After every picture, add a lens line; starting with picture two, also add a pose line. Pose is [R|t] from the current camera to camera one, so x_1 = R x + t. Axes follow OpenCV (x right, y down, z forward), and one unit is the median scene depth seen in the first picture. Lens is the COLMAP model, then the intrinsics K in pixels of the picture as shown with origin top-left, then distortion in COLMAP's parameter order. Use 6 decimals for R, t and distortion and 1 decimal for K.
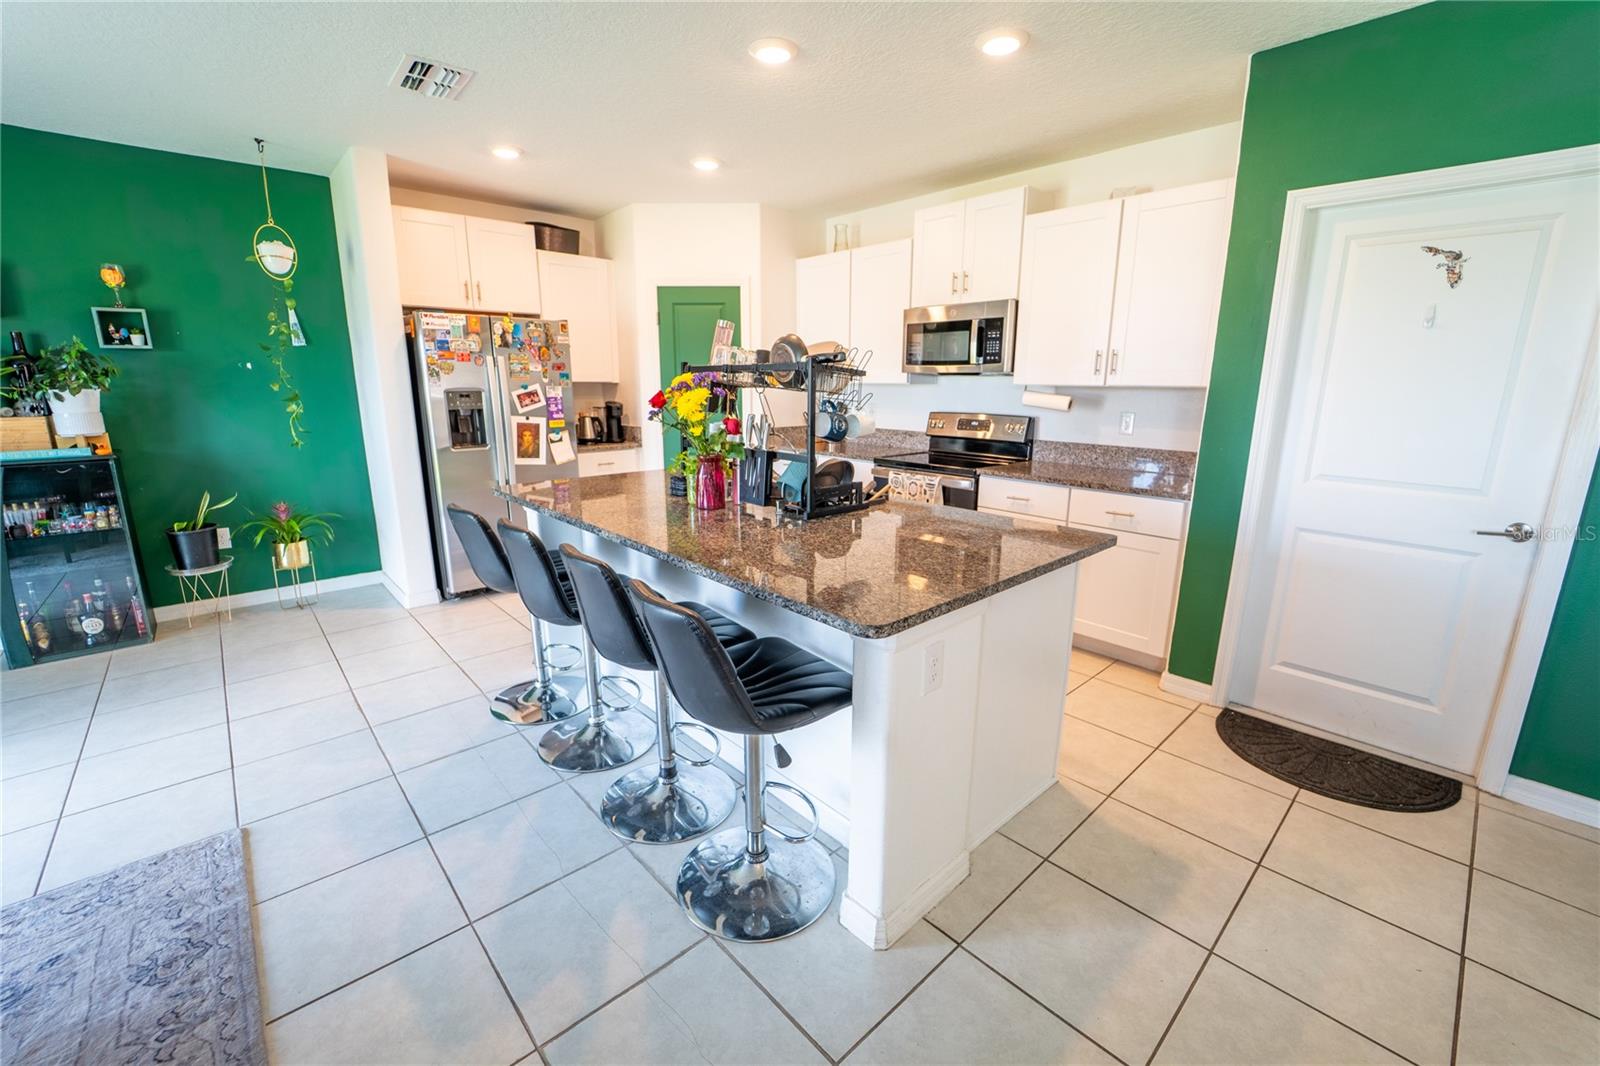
lens RADIAL K [[652.2, 0, 802.0], [0, 652.2, 532.0], [0, 0, 1]] dist [-0.021008, 0.000288]
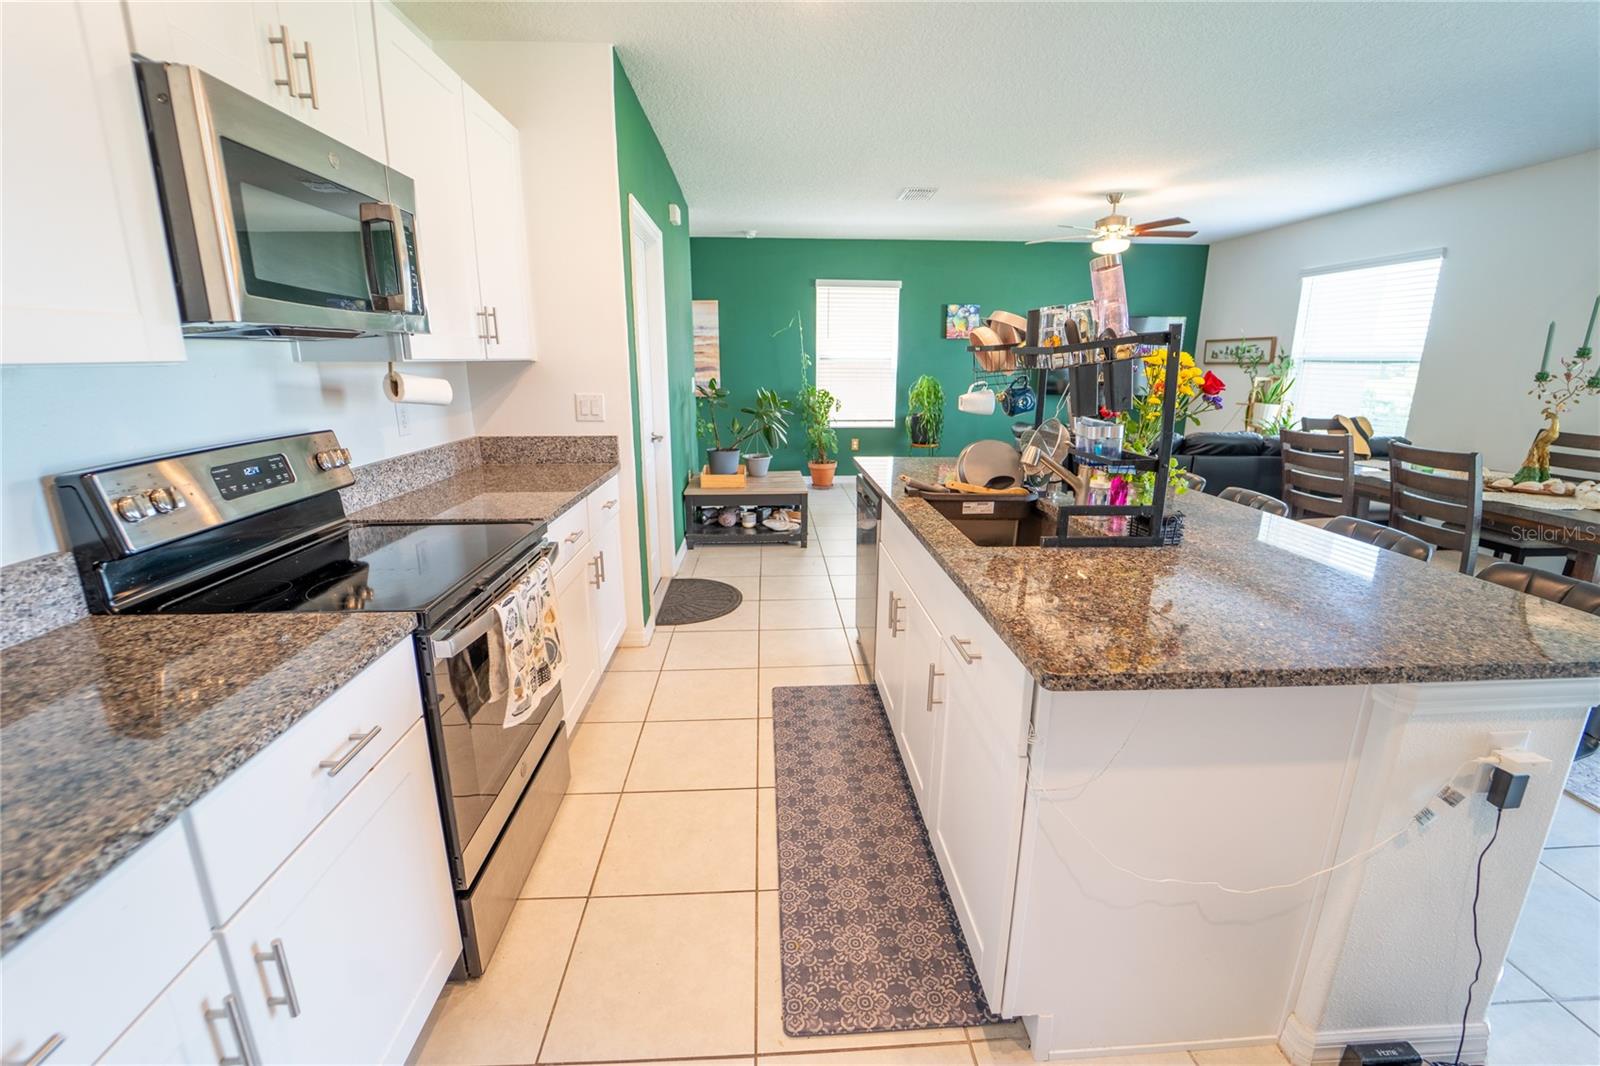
lens RADIAL K [[668.4, 0, 796.4], [0, 668.4, 529.9], [0, 0, 1]] dist [-0.020909, -0.000418]
pose [[-0.770756, -0.163962, 0.615672, -0.239273], [0.139051, 0.899736, 0.413690, -0.297065], [-0.621772, 0.404464, -0.670678, 1.287038]]
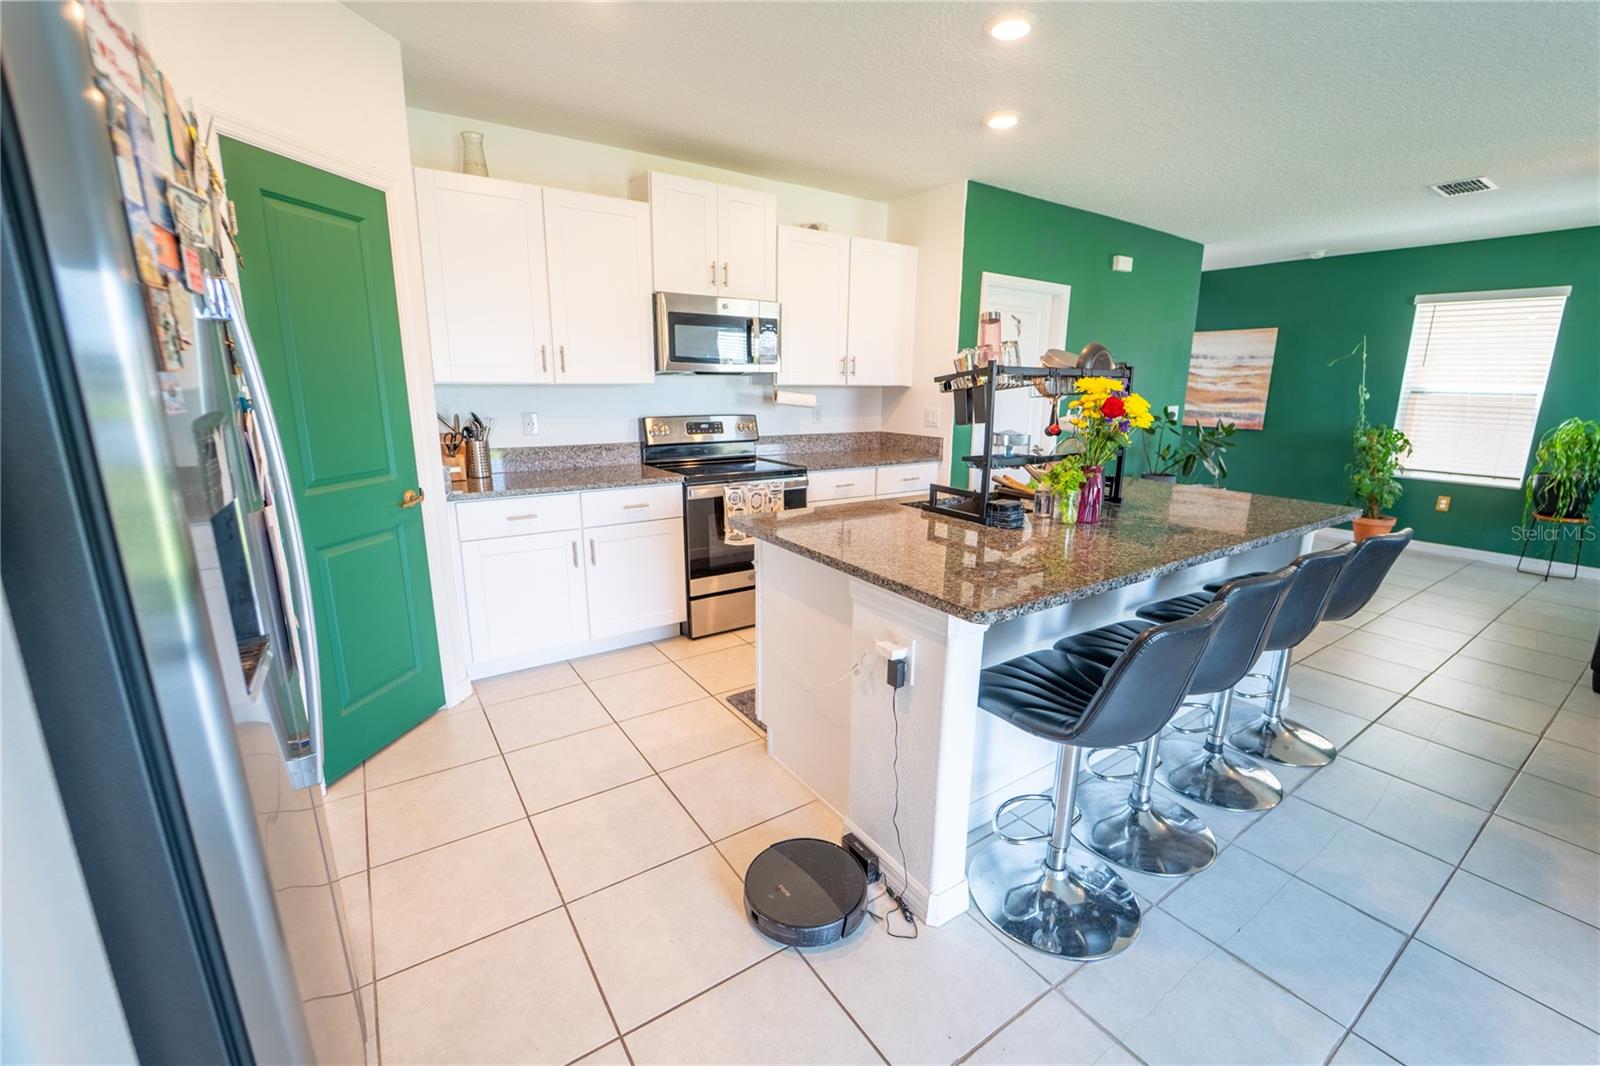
lens RADIAL K [[652.2, 0, 802.0], [0, 652.2, 532.0], [0, 0, 1]] dist [-0.021008, 0.000288]
pose [[0.147358, -0.222805, 0.963661, -0.779876], [0.216132, 0.958005, 0.188448, -0.200895], [-0.965180, 0.180508, 0.189325, 0.858780]]
